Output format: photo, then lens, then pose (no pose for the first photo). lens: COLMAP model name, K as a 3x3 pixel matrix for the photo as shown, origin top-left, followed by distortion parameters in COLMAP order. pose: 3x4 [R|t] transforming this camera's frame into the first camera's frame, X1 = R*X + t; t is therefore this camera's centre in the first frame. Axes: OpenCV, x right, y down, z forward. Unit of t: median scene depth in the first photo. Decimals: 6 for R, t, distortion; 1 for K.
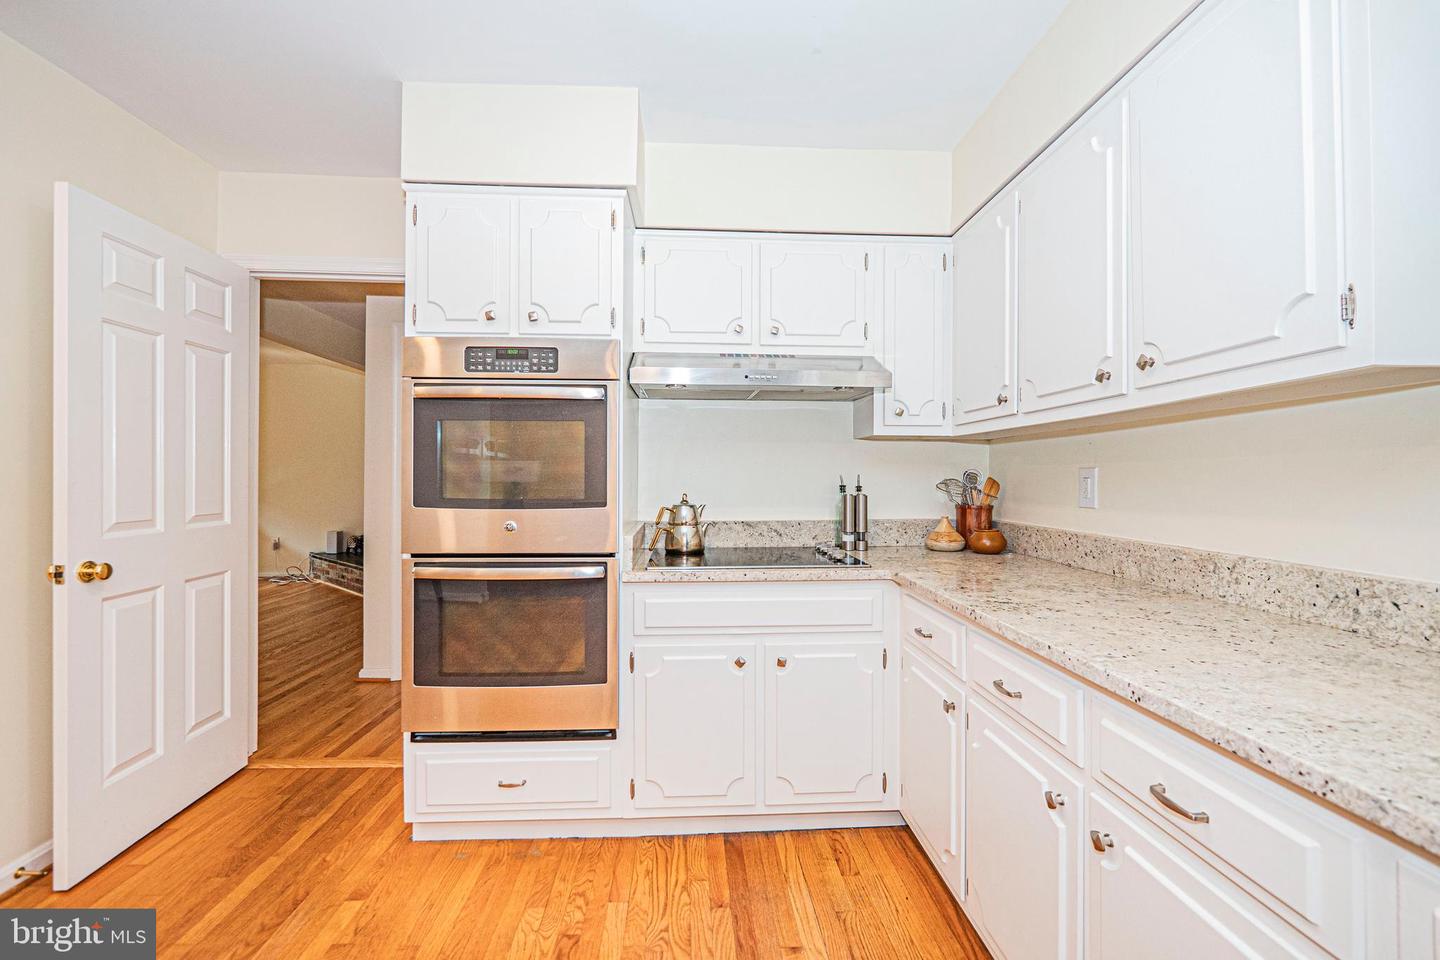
lens RADIAL K [[608.0, 0, 719.2], [0, 608.0, 476.0], [0, 0, 1]] dist [-0.005740, 0.000432]
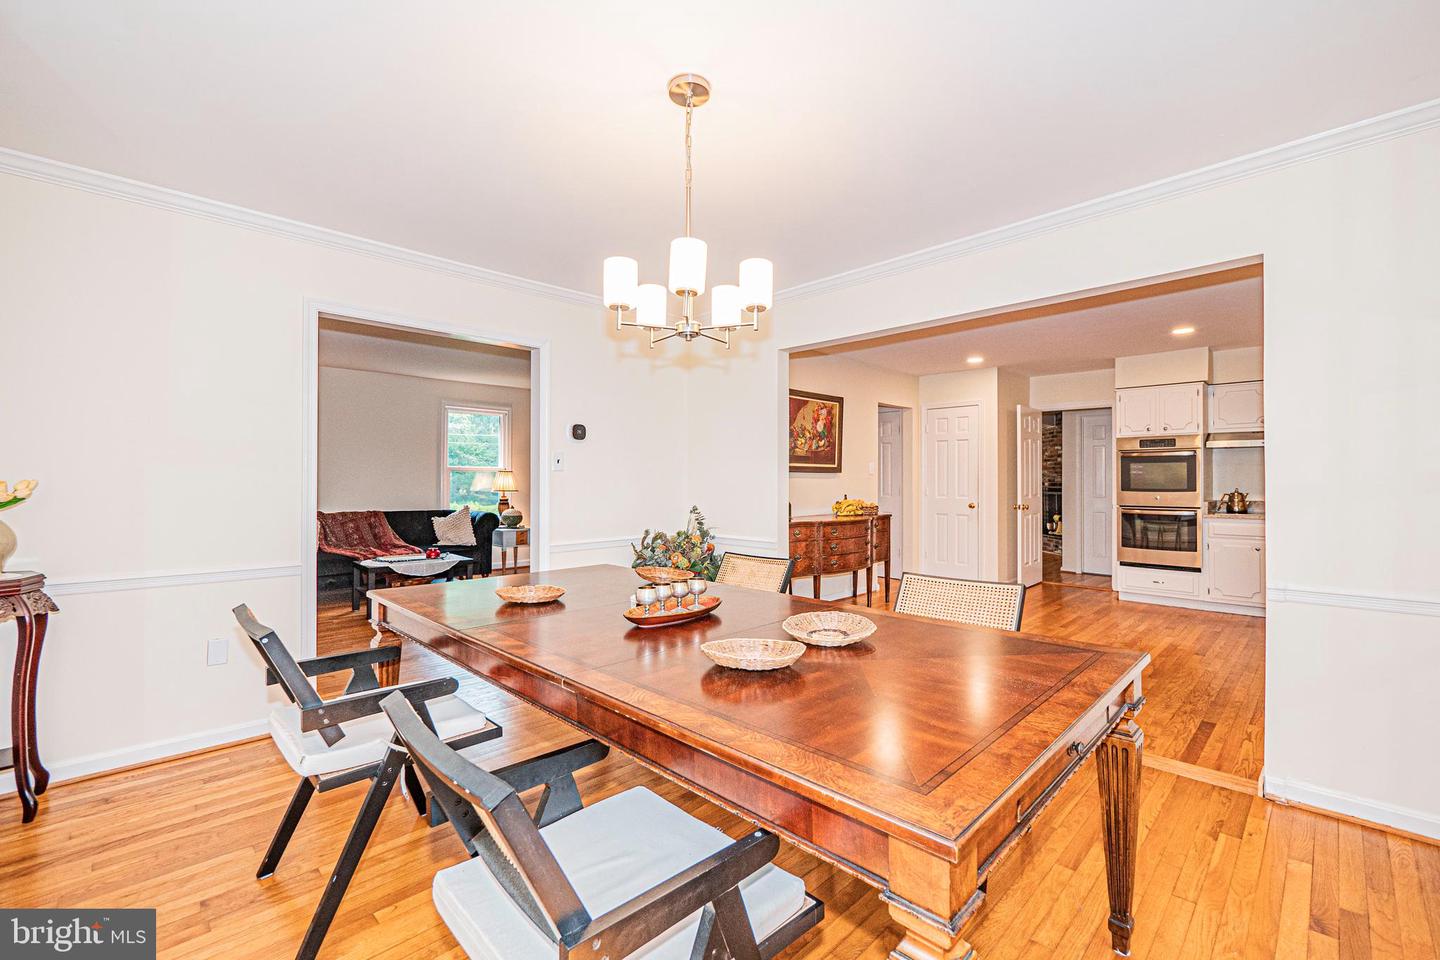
lens RADIAL K [[608.0, 0, 719.2], [0, 608.0, 476.0], [0, 0, 1]] dist [-0.005740, 0.000432]
pose [[0.660132, -0.008026, -0.751107, 0.483830], [0.003000, 0.999963, -0.008049, -0.008292], [0.751143, 0.003060, 0.660132, -2.617249]]
